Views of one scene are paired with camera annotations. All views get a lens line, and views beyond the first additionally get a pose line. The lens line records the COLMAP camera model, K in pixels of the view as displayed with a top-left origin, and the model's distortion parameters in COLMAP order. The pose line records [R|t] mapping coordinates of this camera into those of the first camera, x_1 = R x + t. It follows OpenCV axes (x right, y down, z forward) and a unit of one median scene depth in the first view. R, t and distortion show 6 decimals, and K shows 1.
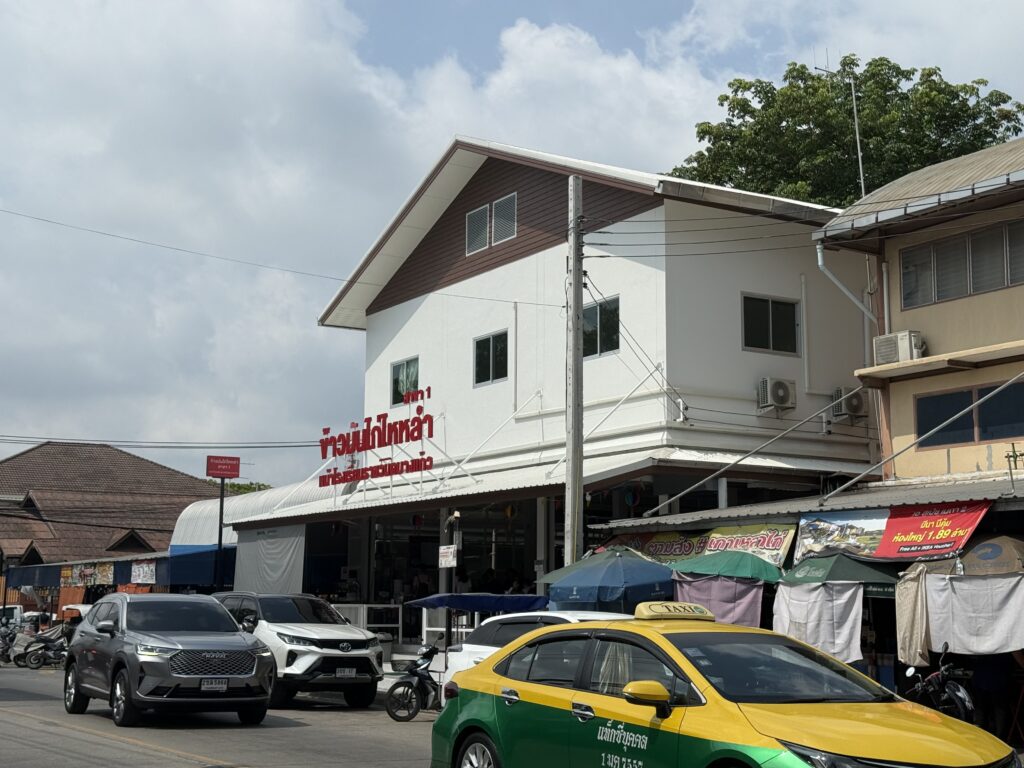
lens RADIAL K [[1465.0, 0, 512.0], [0, 1465.0, 384.0], [0, 0, 1]] dist [0.014728, 0.006997]
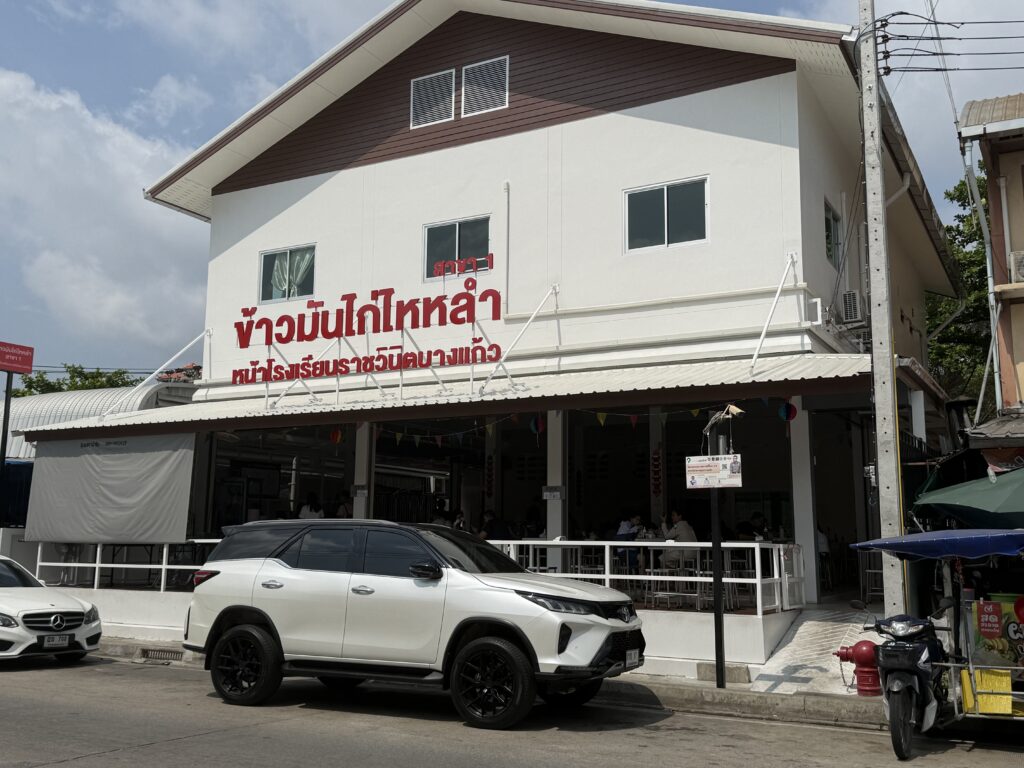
lens RADIAL K [[992.4, 0, 512.0], [0, 992.4, 384.0], [0, 0, 1]] dist [0.053915, -0.007576]
pose [[0.865795, 0.077850, 0.494305, -0.279114], [-0.077664, 0.996759, -0.020951, 0.074336], [-0.494335, -0.020251, 0.869036, 0.511462]]
